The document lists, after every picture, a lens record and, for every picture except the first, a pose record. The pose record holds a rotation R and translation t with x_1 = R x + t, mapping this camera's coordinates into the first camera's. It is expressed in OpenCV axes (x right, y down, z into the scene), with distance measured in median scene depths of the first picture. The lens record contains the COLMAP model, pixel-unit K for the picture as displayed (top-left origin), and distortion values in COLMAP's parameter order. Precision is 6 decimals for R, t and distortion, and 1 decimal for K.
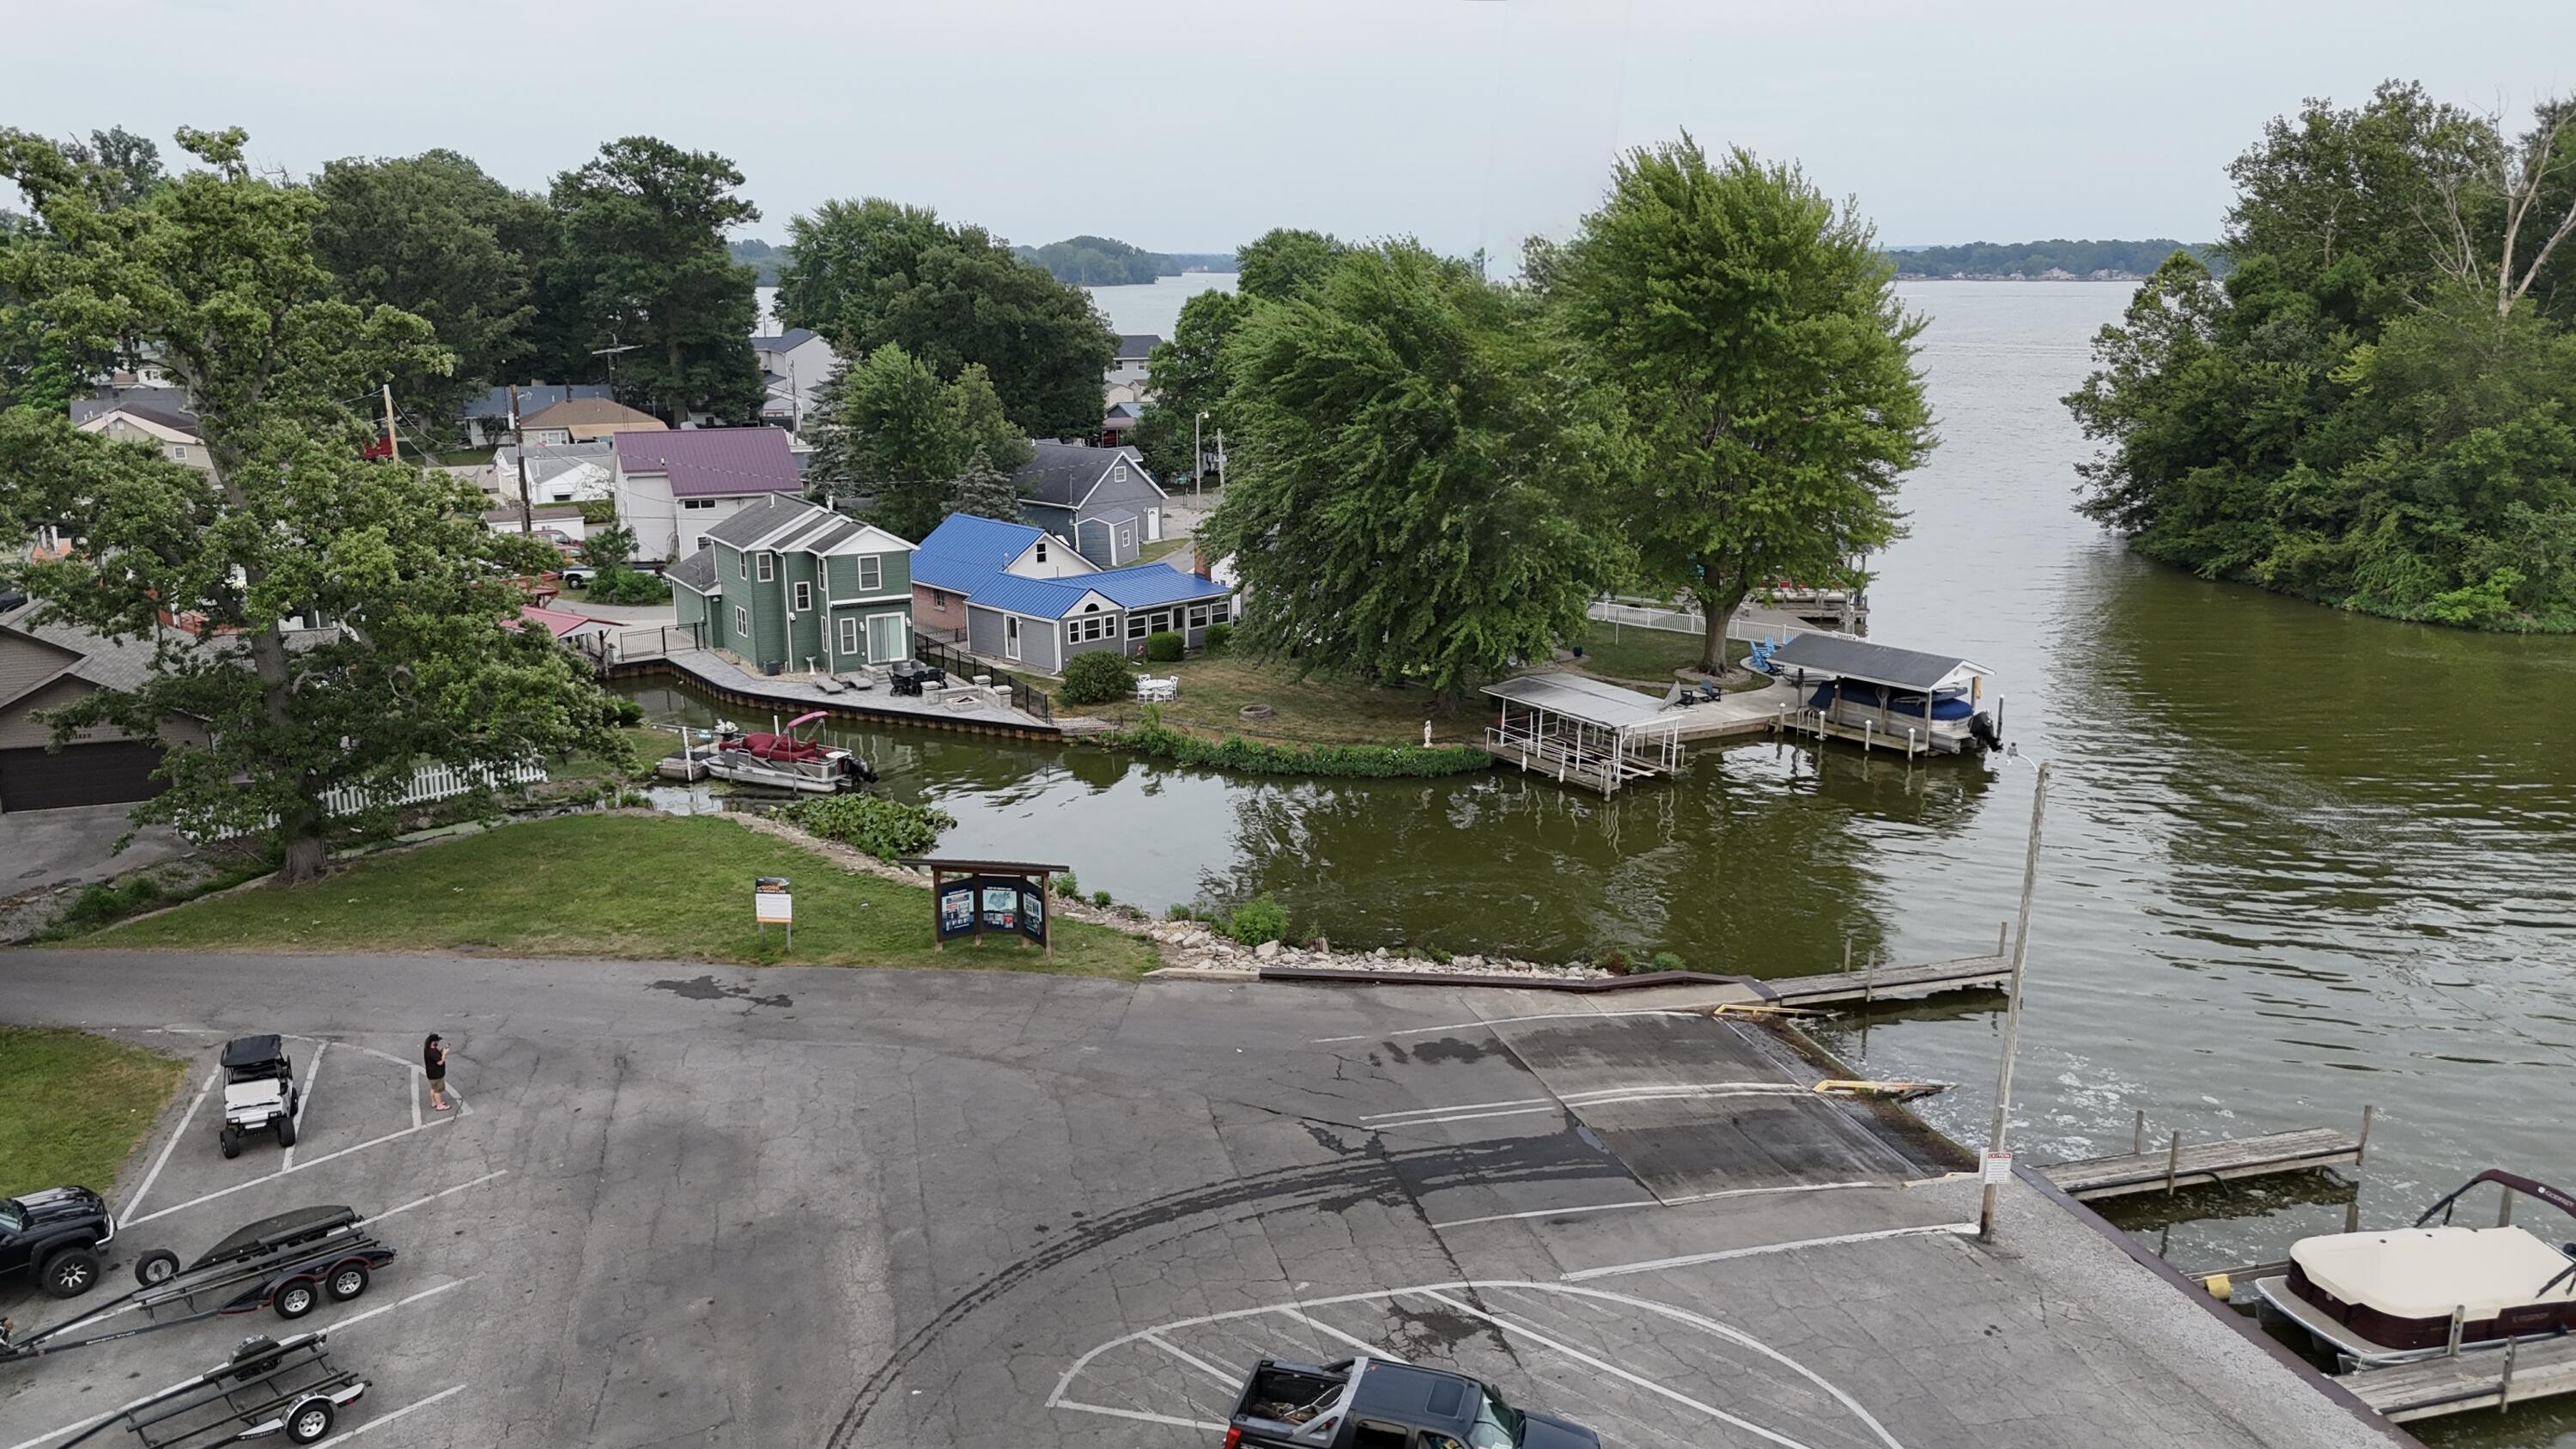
lens RADIAL K [[1904.6, 0, 1290.3], [0, 1904.6, 733.1], [0, 0, 1]] dist [0.070938, -0.079379]
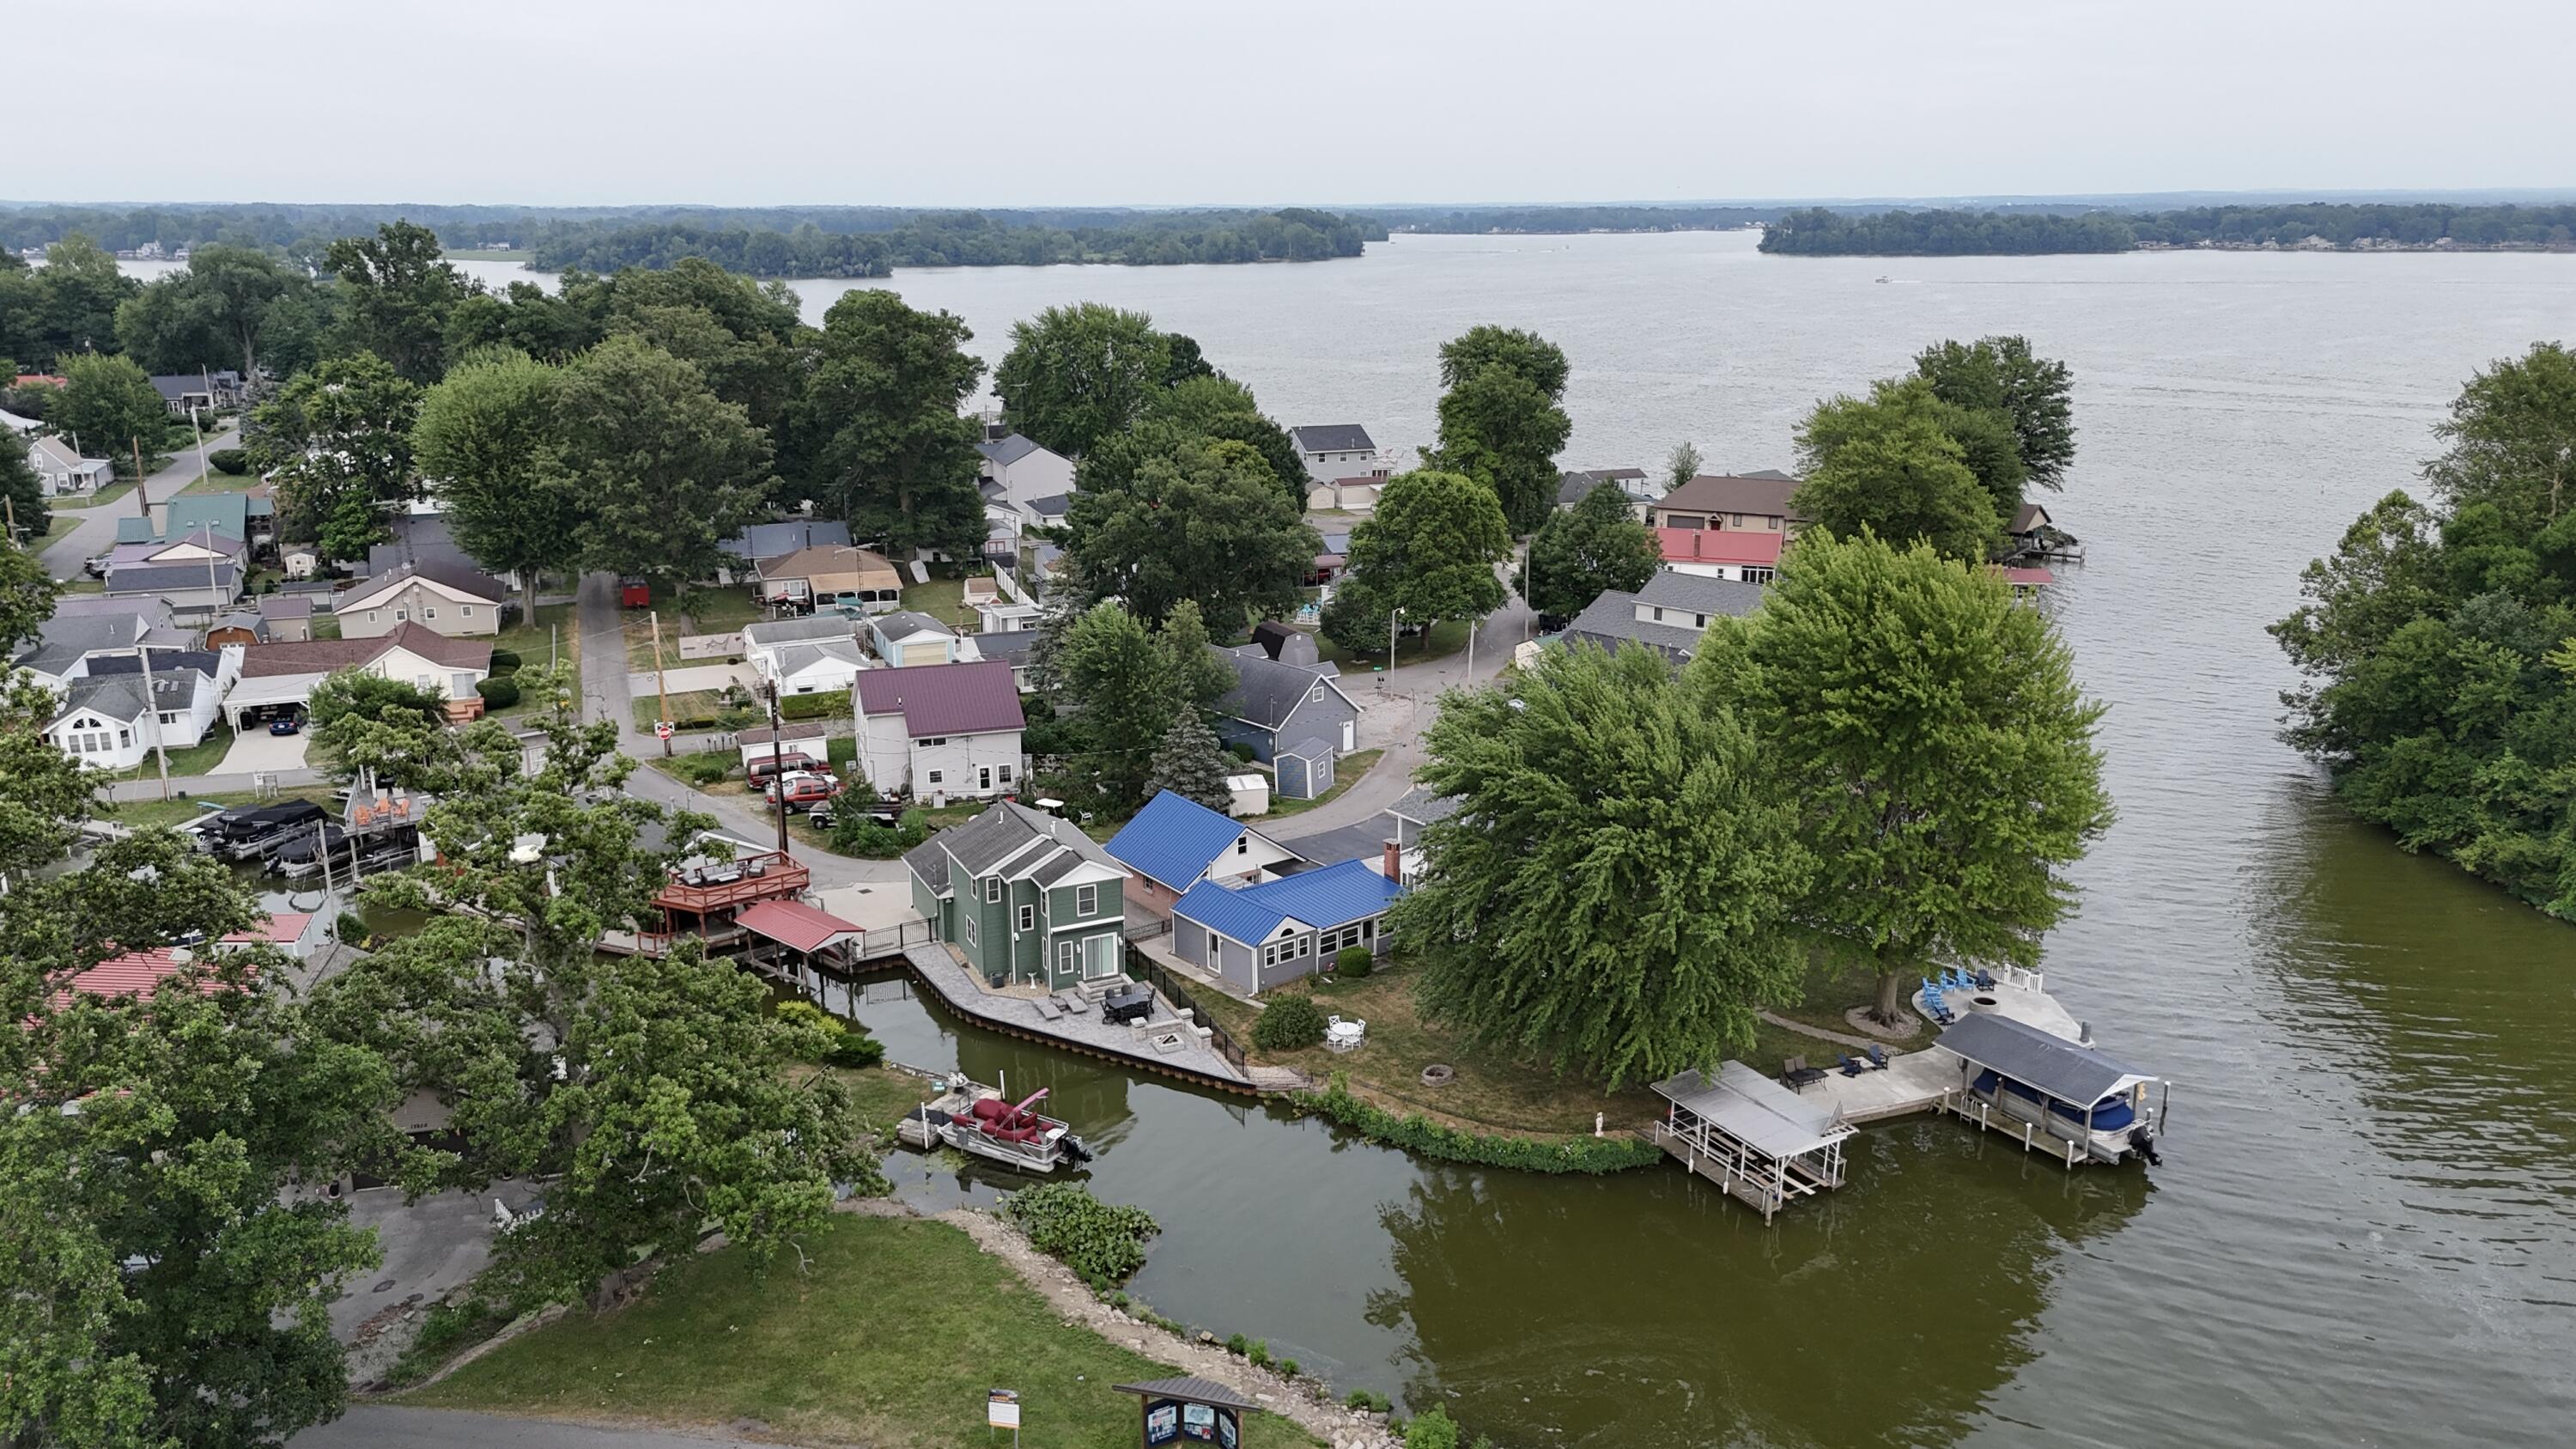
lens RADIAL K [[1904.6, 0, 1285.9], [0, 1904.6, 732.0], [0, 0, 1]] dist [0.070938, -0.079379]
pose [[0.994258, 0.025526, -0.103917, 0.003392], [-0.022909, 0.999392, 0.026300, -0.205317], [0.104525, -0.023768, 0.994238, -0.064635]]
